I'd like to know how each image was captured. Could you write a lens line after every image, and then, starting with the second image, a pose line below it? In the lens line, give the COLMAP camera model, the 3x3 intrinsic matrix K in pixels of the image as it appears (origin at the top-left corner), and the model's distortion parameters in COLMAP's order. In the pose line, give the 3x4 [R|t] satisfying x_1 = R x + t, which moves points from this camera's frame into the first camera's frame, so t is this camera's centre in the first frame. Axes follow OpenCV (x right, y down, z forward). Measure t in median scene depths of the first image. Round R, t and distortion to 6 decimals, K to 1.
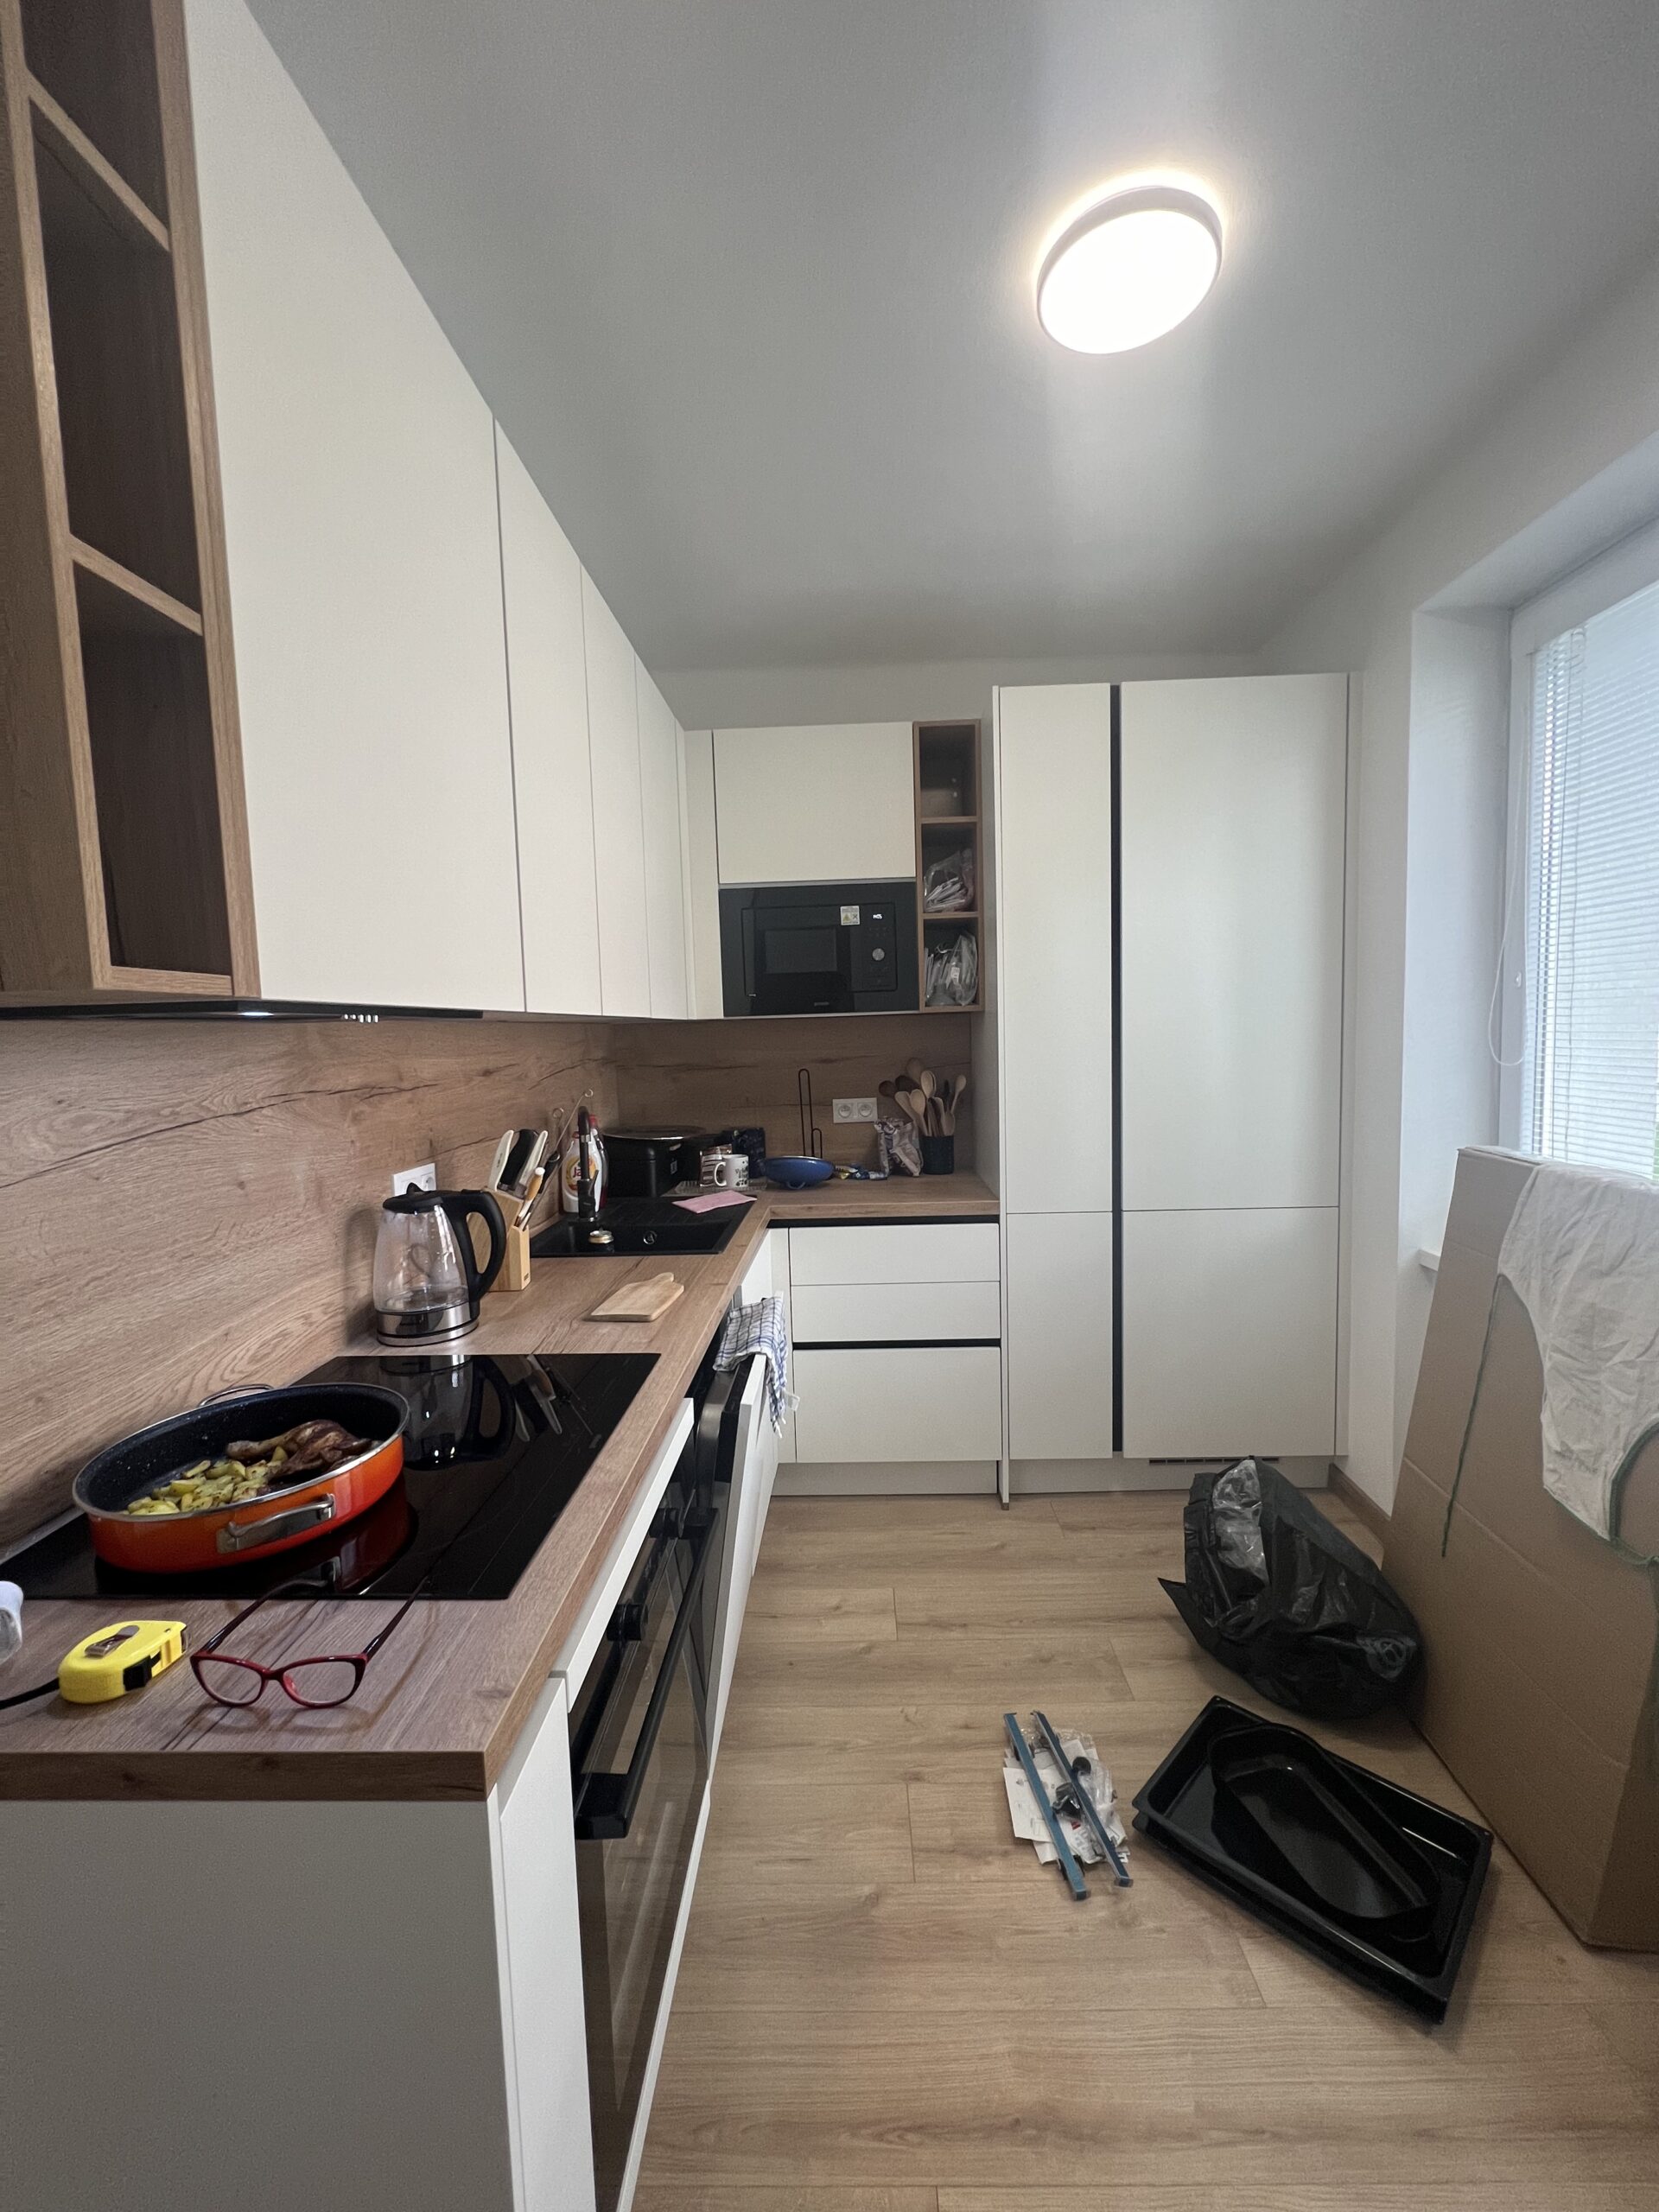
lens RADIAL K [[892.5, 0, 831.7], [0, 892.5, 1098.0], [0, 0, 1]] dist [-0.000523, 0.000646]
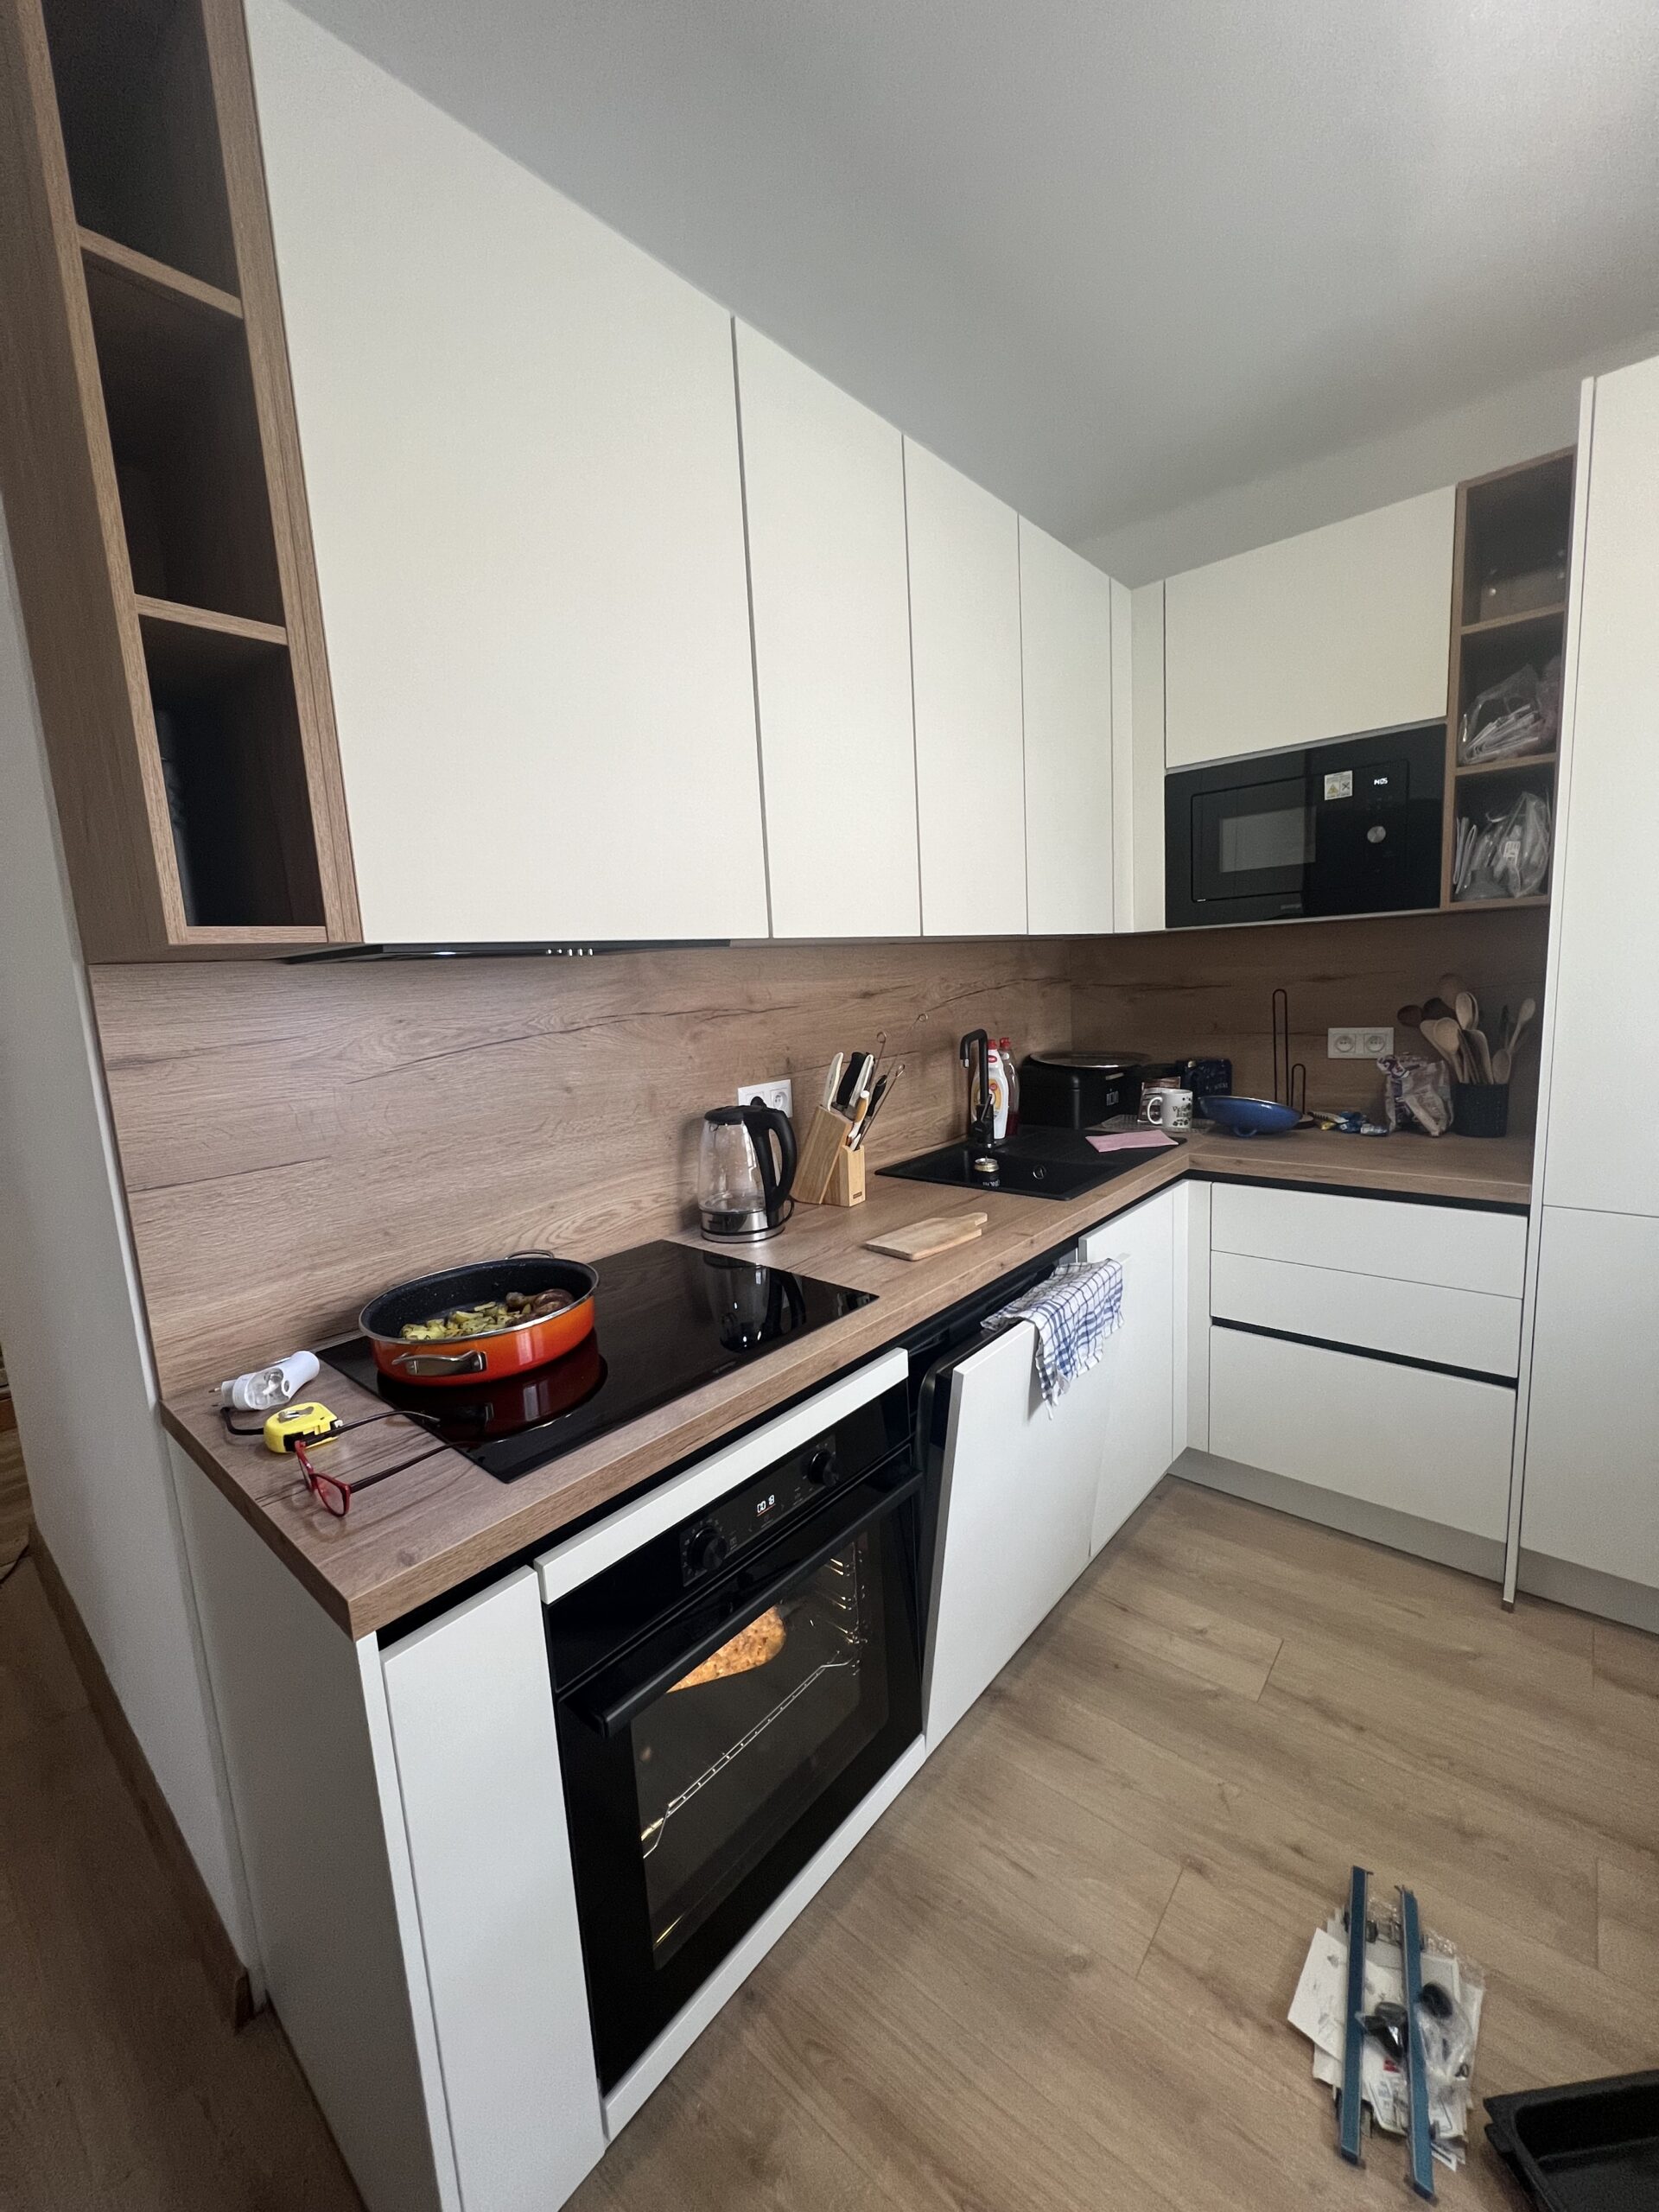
lens RADIAL K [[890.4, 0, 830.0], [0, 890.4, 1098.1], [0, 0, 1]] dist [-0.000997, 0.000431]
pose [[0.776806, 0.077792, -0.624916, 0.278129], [-0.017777, 0.994654, 0.101721, -0.016021], [0.629489, -0.067909, 0.774036, 0.198937]]
